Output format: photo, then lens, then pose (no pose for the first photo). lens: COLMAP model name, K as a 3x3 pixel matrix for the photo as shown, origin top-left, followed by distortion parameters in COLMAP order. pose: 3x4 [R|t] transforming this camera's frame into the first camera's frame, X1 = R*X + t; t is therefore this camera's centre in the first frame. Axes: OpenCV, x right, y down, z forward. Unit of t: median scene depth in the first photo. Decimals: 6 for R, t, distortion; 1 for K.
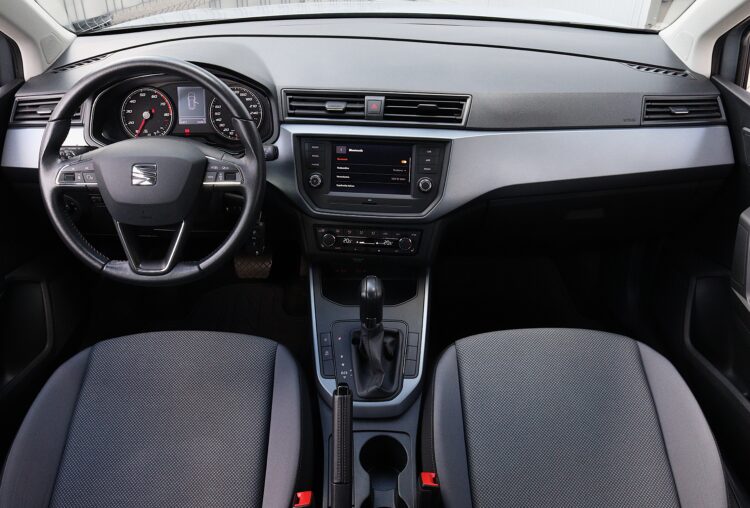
lens RADIAL K [[630.9, 0, 375.6], [0, 630.9, 242.0], [0, 0, 1]] dist [-0.165696, 0.139862]
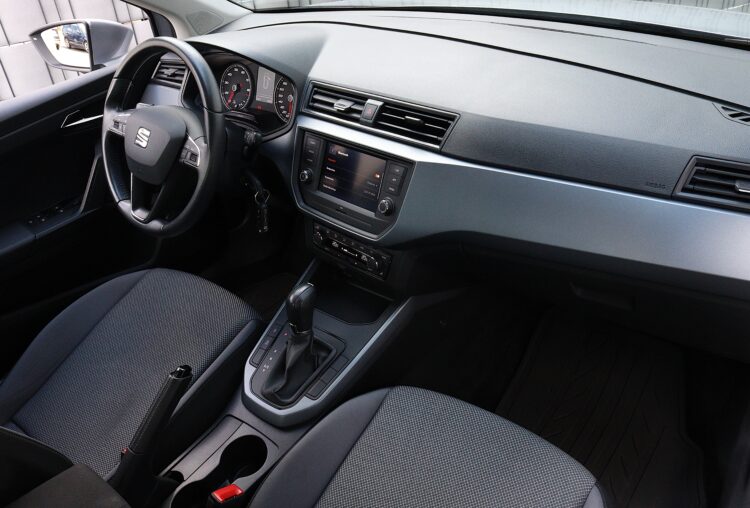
lens RADIAL K [[630.9, 0, 375.6], [0, 630.9, 242.0], [0, 0, 1]] dist [-0.165696, 0.139862]
pose [[0.772388, 0.270170, -0.574826, 0.583169], [-0.253704, 0.960922, 0.110736, -0.133797], [0.582281, 0.060305, 0.810748, 0.261859]]
